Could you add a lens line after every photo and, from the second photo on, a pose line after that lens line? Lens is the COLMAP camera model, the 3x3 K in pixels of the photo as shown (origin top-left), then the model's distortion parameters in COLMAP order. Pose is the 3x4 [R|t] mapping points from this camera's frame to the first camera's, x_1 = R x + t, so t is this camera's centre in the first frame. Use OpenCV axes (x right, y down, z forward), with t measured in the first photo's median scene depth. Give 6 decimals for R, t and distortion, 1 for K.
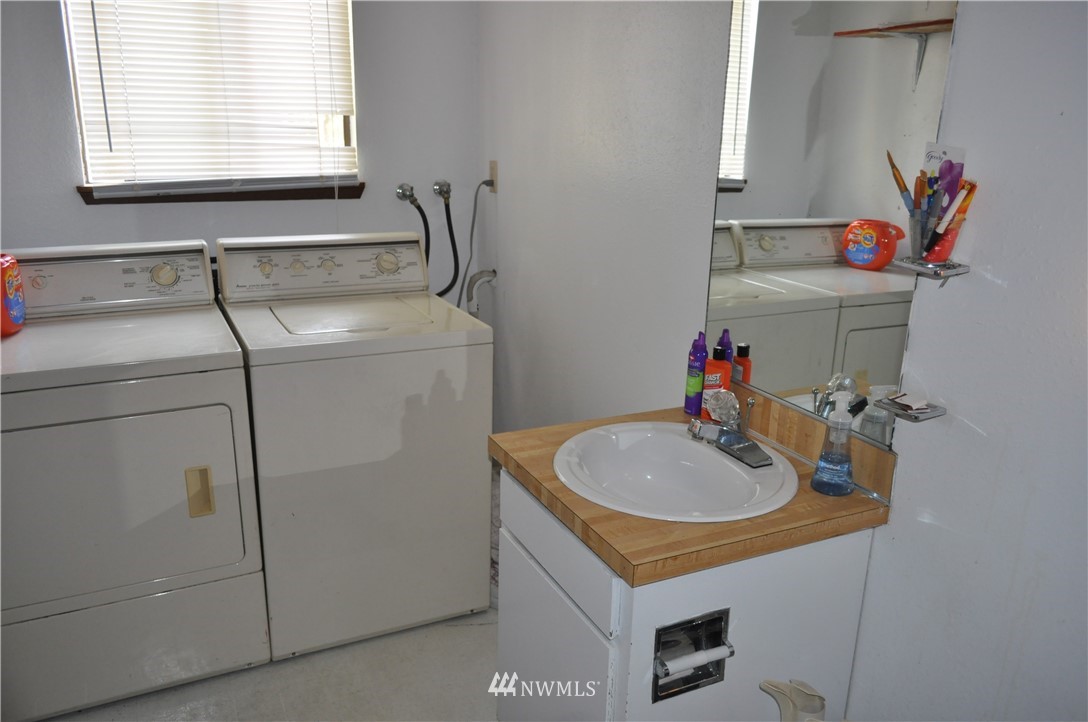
lens RADIAL K [[844.1, 0, 542.6], [0, 844.1, 361.0], [0, 0, 1]] dist [-0.012502, 0.003146]
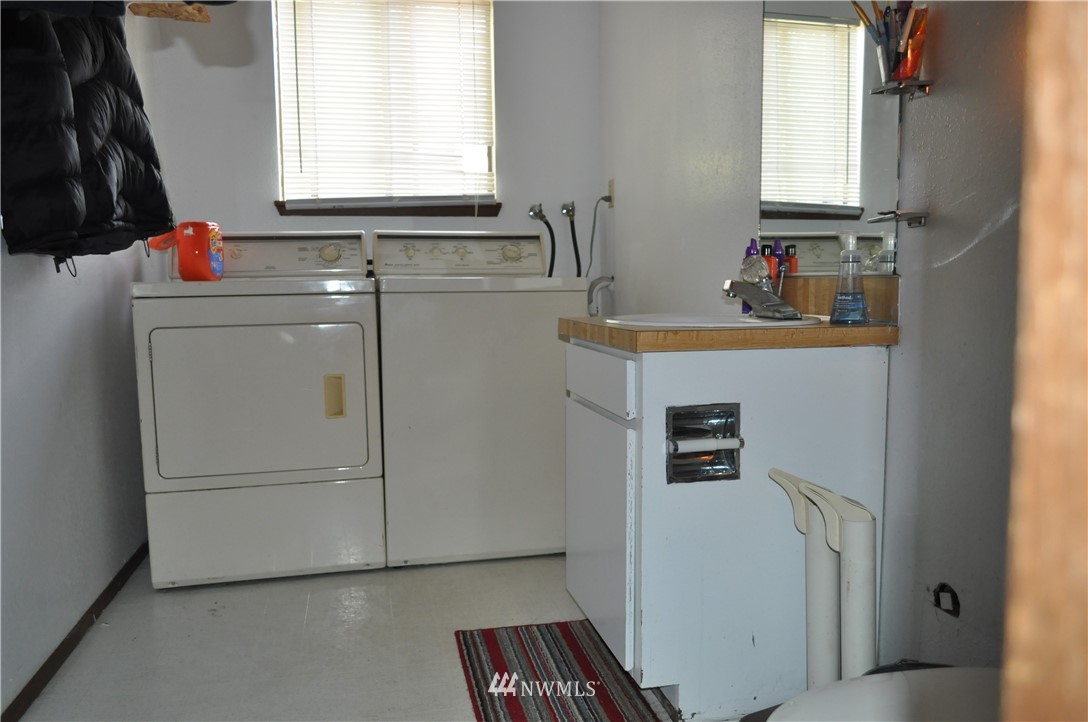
lens RADIAL K [[844.1, 0, 546.4], [0, 844.1, 362.4], [0, 0, 1]] dist [-0.012502, 0.003146]
pose [[0.974794, -0.010896, -0.222840, 0.119754], [-0.031792, 0.981831, -0.187076, 0.246292], [0.220829, 0.189445, 0.956737, -0.072691]]
